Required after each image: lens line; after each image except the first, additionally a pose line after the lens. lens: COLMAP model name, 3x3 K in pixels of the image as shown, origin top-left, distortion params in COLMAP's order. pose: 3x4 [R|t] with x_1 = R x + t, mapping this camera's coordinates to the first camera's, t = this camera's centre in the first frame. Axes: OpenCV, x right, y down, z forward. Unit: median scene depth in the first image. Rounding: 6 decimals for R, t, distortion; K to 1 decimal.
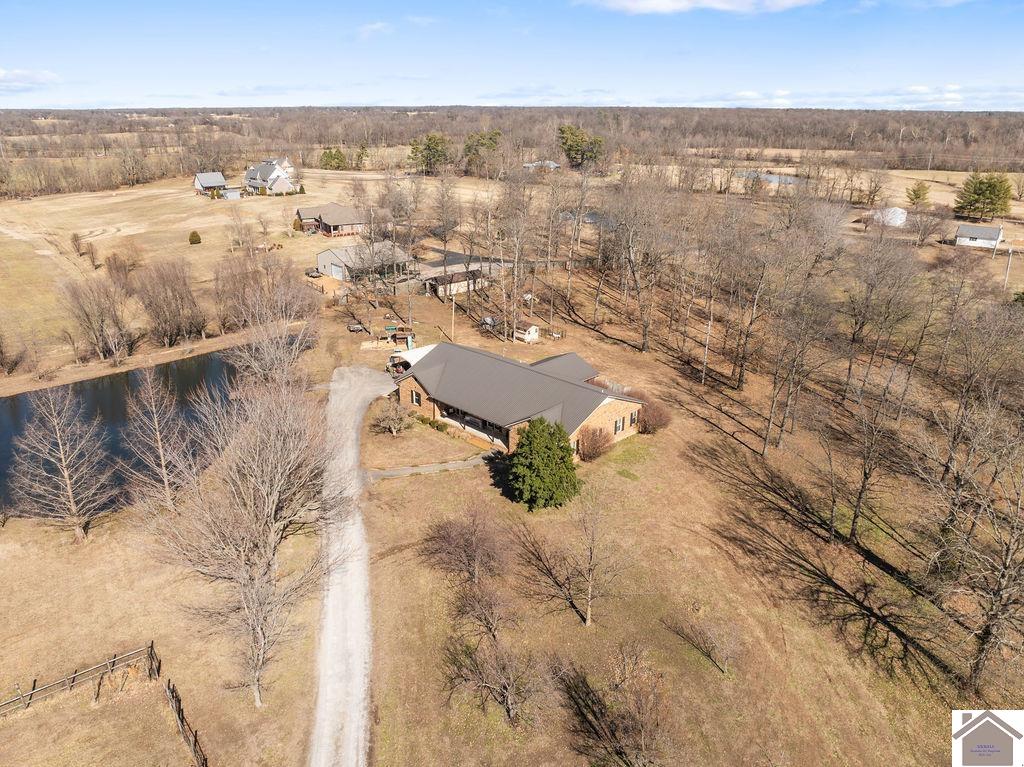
lens RADIAL K [[719.1, 0, 512.0], [0, 719.1, 383.5], [0, 0, 1]] dist [-0.042160, 0.002893]
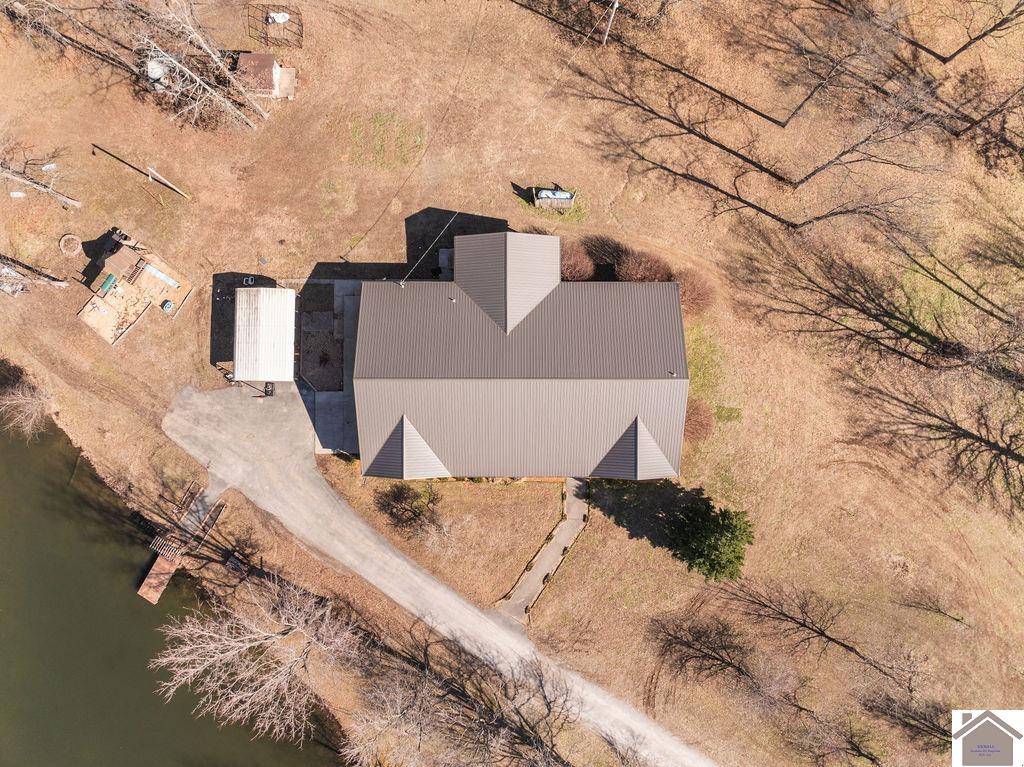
lens RADIAL K [[719.1, 0, 512.0], [0, 719.1, 383.5], [0, 0, 1]] dist [-0.042160, 0.002893]
pose [[0.723507, -0.690313, -0.002205, -0.000354], [0.251472, 0.260587, 0.932125, -0.209981], [-0.642883, -0.674953, 0.362131, 0.244928]]
